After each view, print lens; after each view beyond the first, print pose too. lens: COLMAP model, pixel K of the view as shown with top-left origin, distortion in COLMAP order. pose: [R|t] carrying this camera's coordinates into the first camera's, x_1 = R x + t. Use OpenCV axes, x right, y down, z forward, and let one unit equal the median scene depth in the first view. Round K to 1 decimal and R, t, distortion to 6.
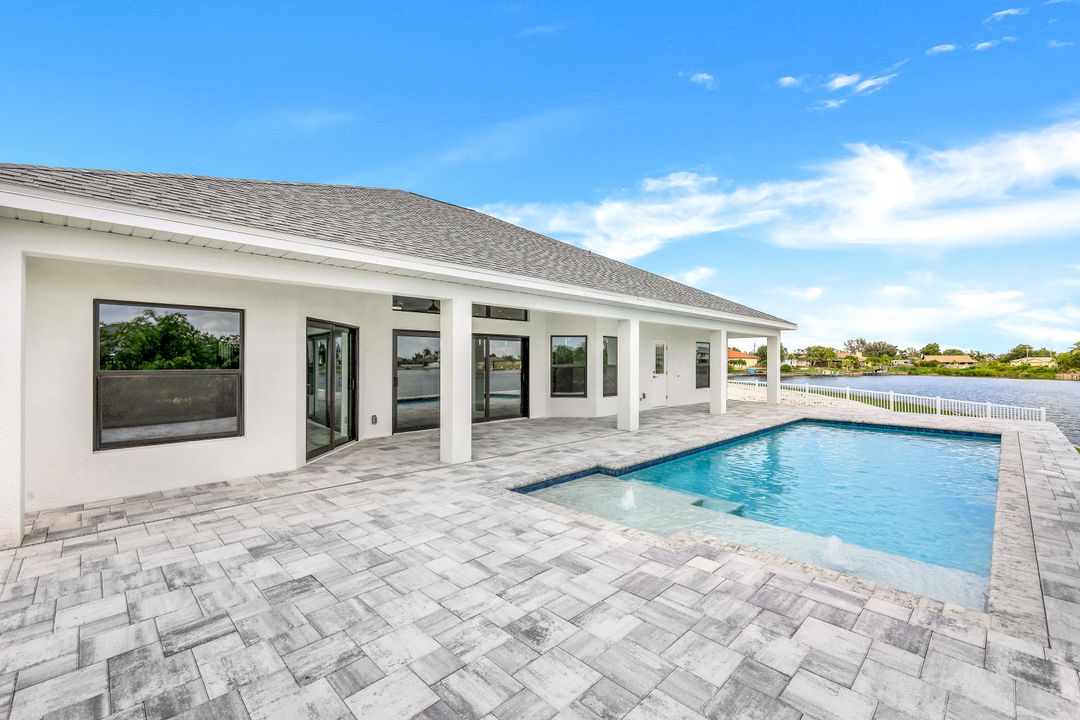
lens RADIAL K [[456.9, 0, 537.8], [0, 456.9, 359.8], [0, 0, 1]] dist [0.000542, 0.000126]
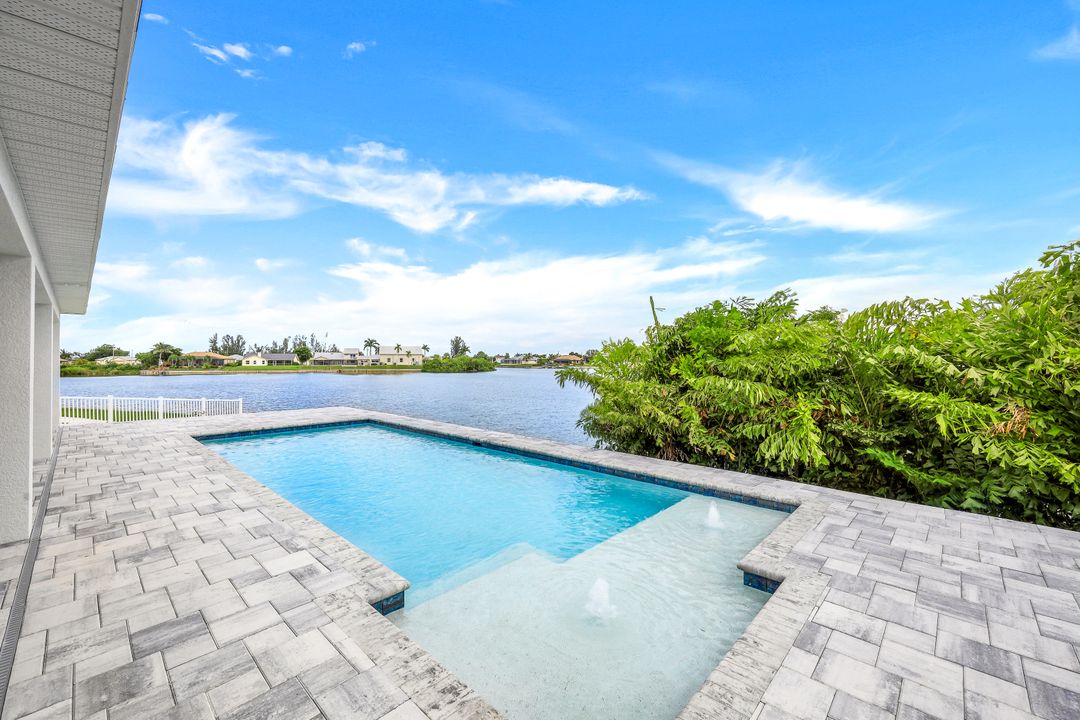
lens RADIAL K [[441.6, 0, 536.1], [0, 441.6, 358.2], [0, 0, 1]] dist [0.000527, -0.000146]
pose [[-0.026896, 0.000598, 0.999638, -0.550697], [0.000011, 1.000000, -0.000598, -0.006263], [-0.999638, -0.000005, -0.026896, 1.606109]]
